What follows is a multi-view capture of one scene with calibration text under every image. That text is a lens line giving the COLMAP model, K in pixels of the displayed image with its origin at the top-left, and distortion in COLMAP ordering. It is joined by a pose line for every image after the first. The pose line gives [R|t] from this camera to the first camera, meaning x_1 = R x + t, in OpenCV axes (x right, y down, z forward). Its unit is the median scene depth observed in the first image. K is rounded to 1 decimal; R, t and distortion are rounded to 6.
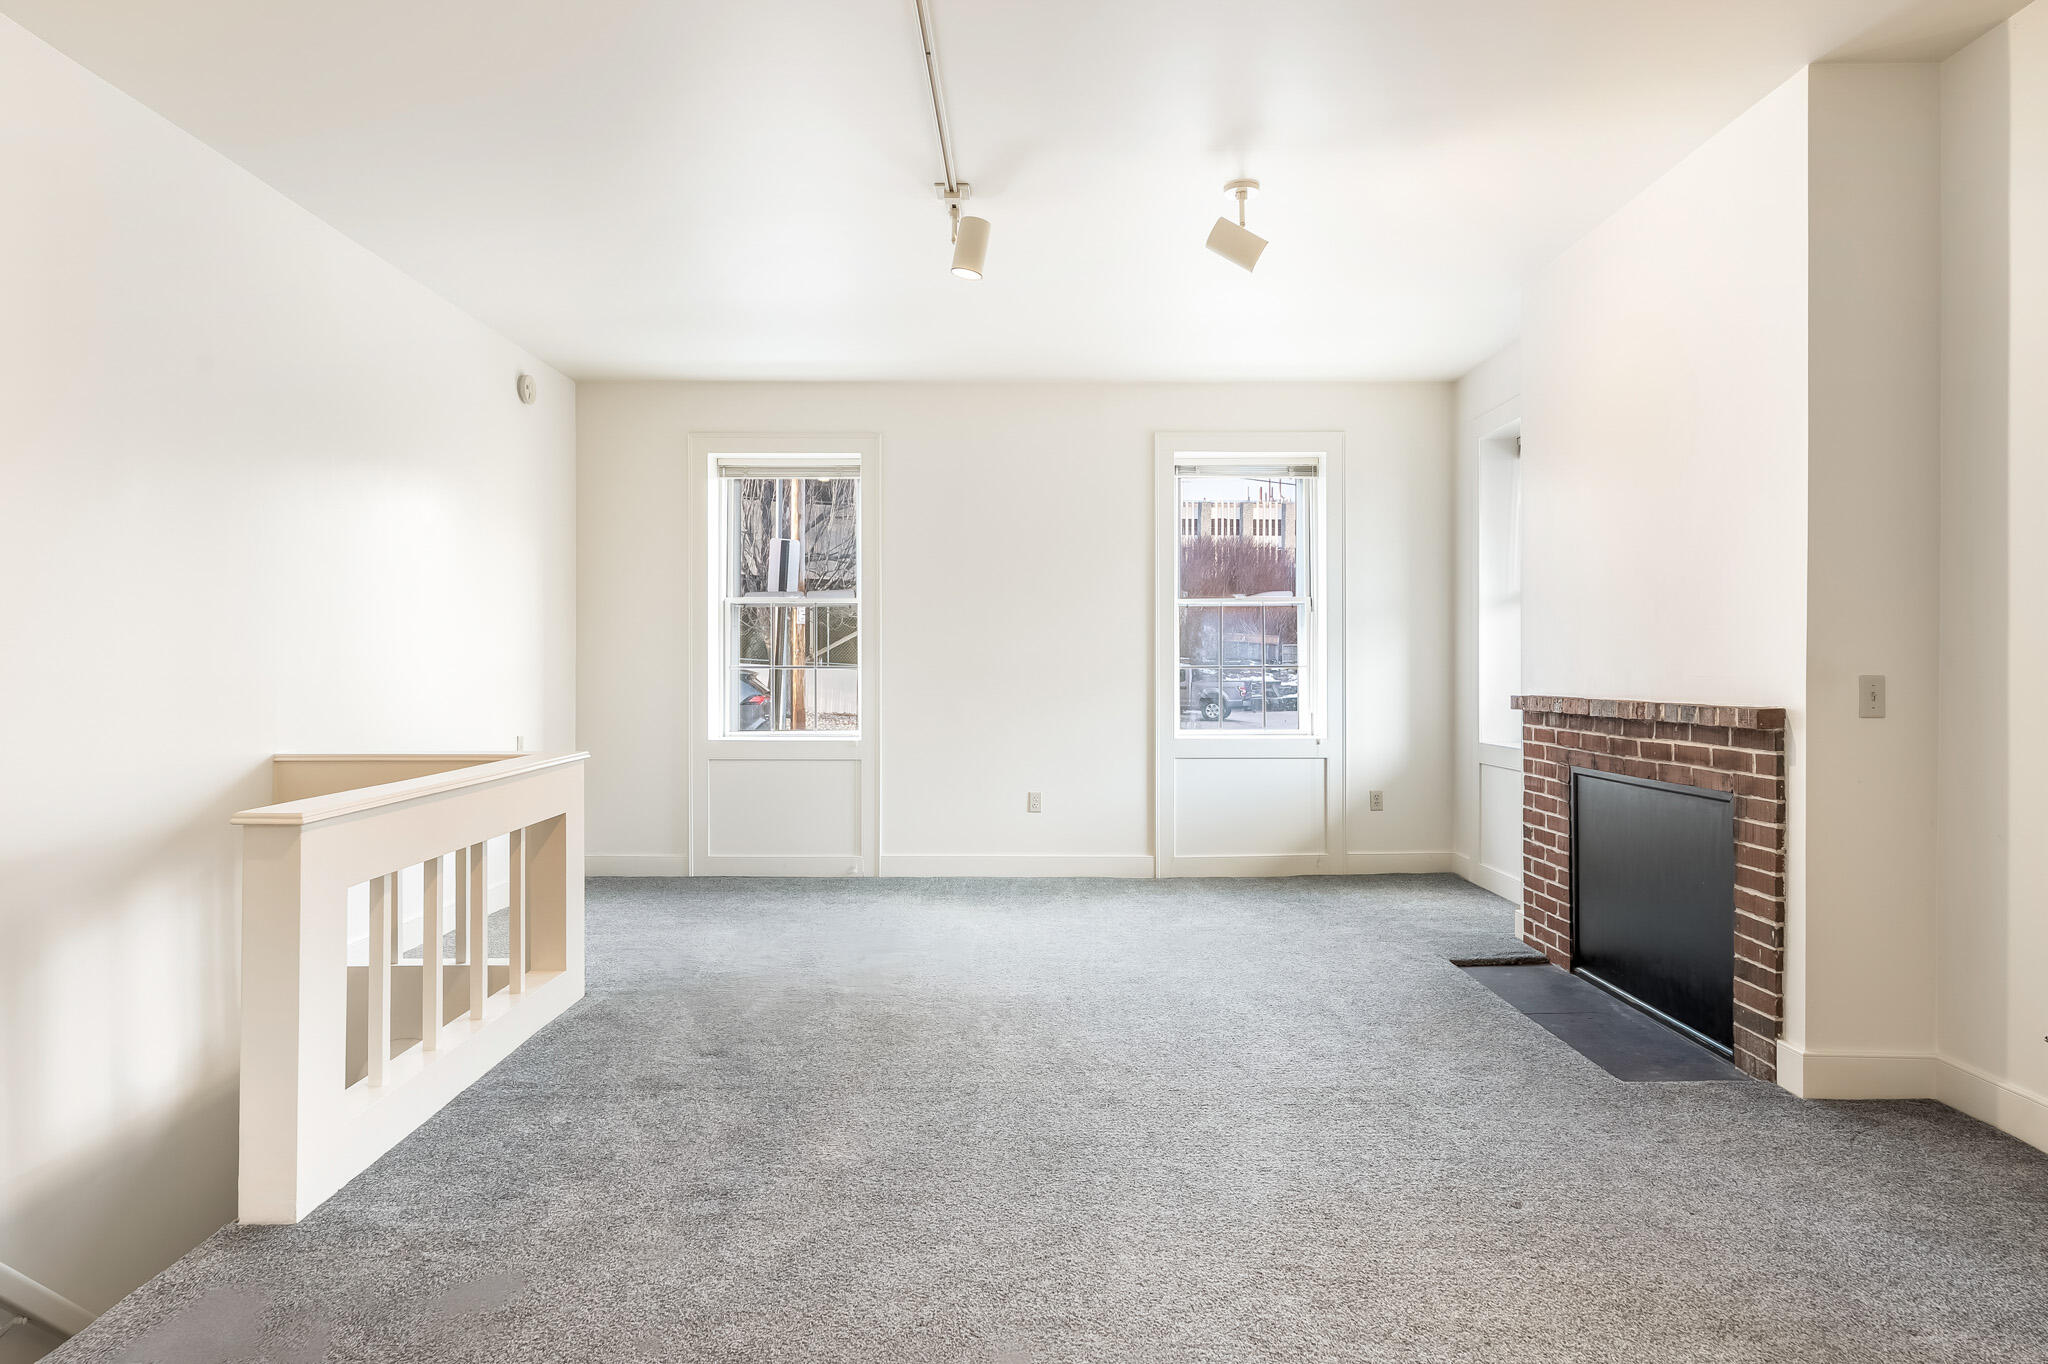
lens RADIAL K [[1230.7, 0, 1013.5], [0, 1230.7, 666.8], [0, 0, 1]] dist [-0.002241, -0.001056]
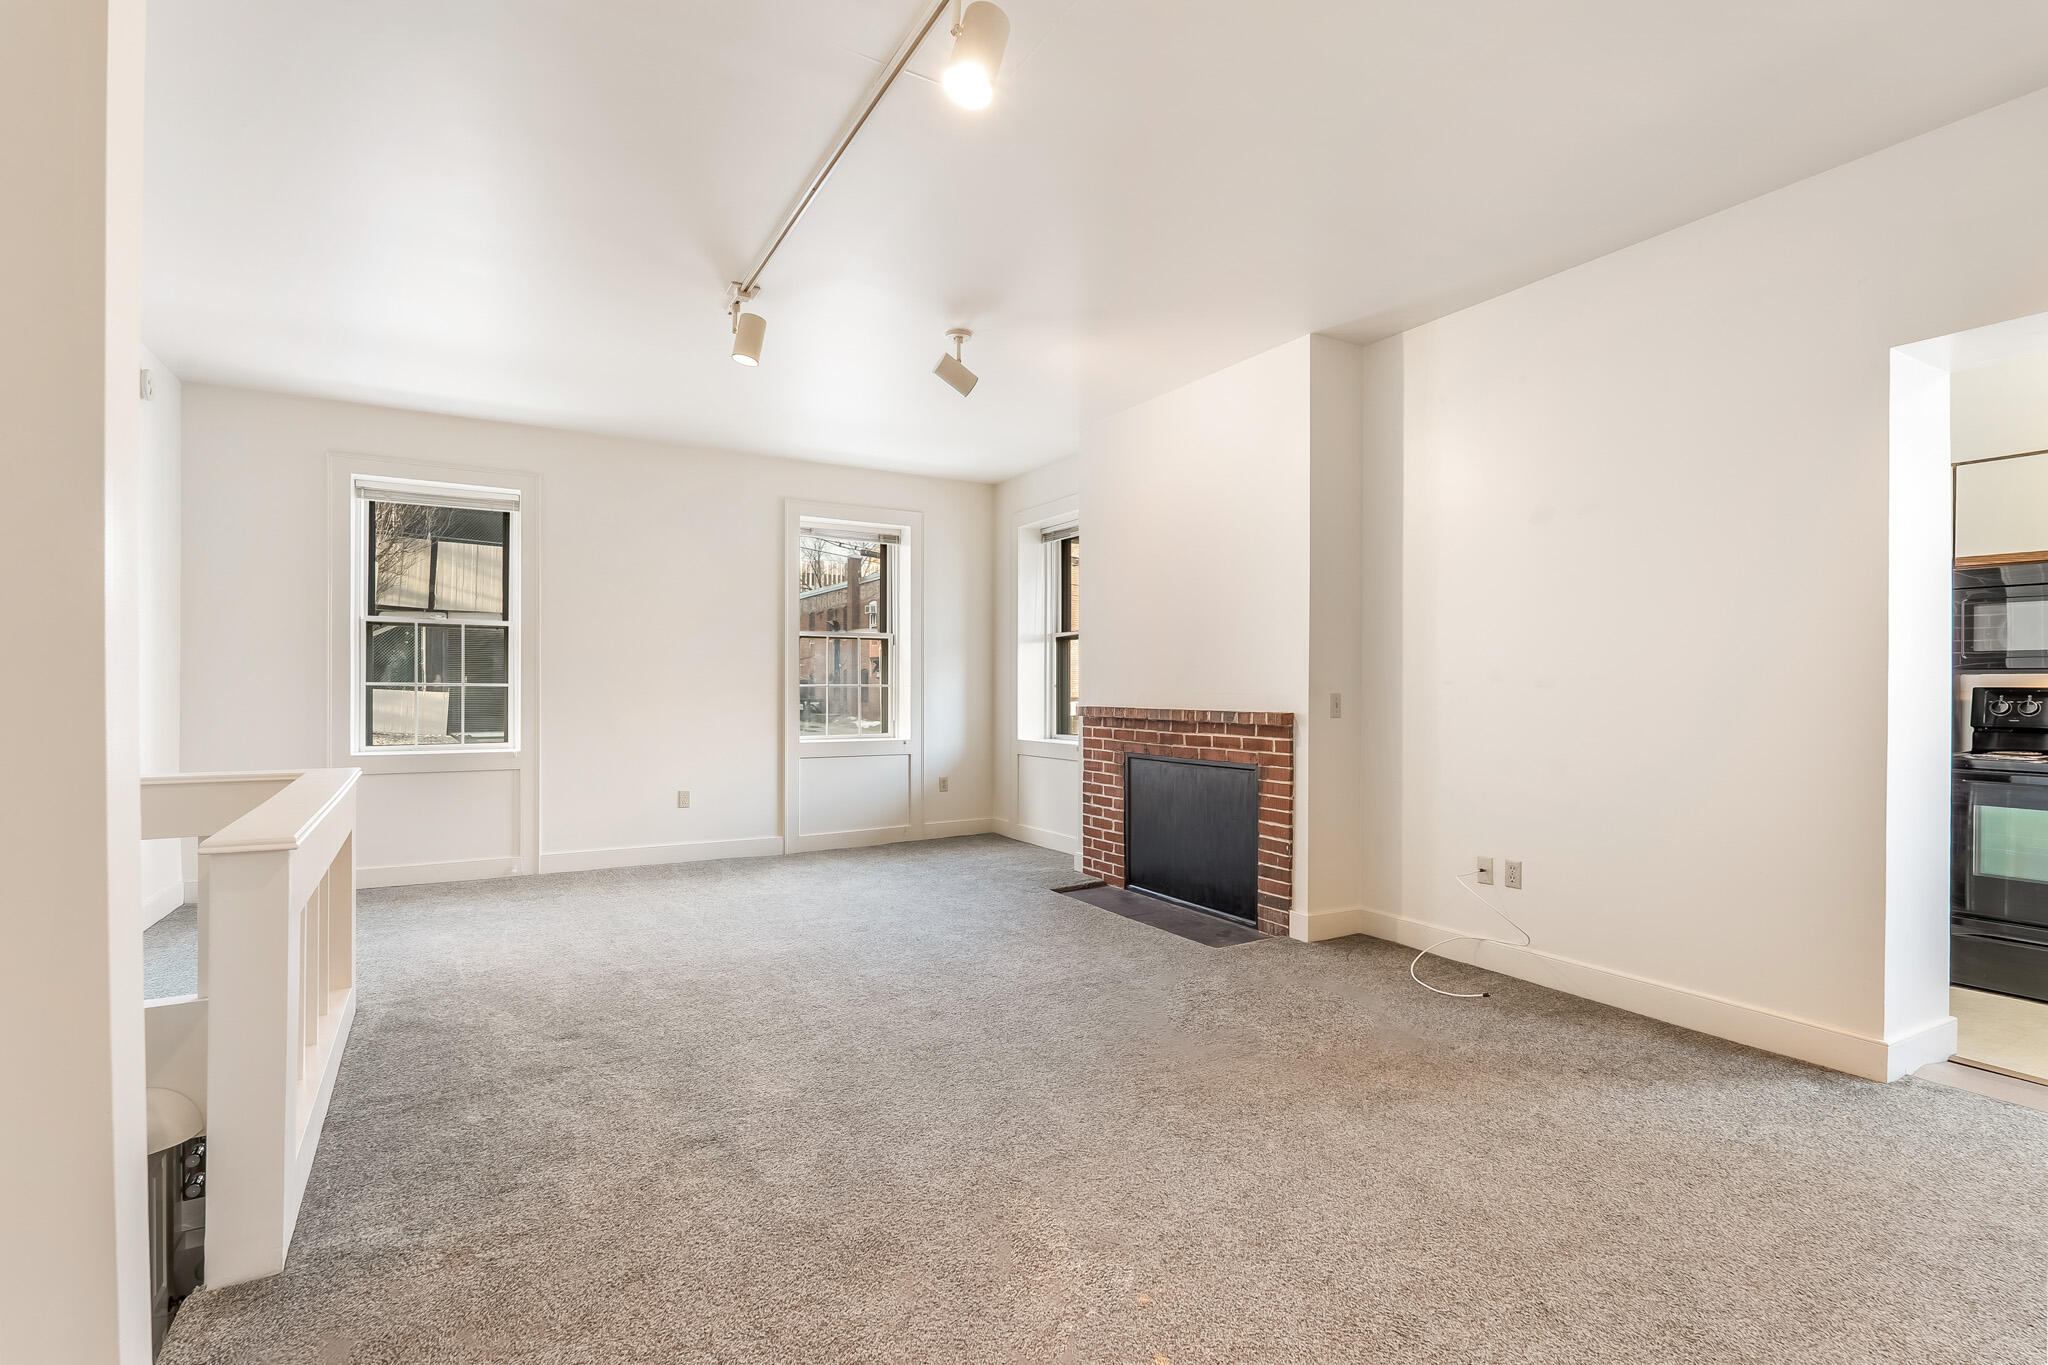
lens RADIAL K [[975.1, 0, 1014.7], [0, 975.1, 682.5], [0, 0, 1]] dist [-0.003663, -0.000638]
pose [[0.856146, 0.006758, 0.516689, -0.328954], [-0.005000, 0.999976, -0.004793, 0.000701], [-0.516709, 0.001520, 0.856160, 0.046964]]
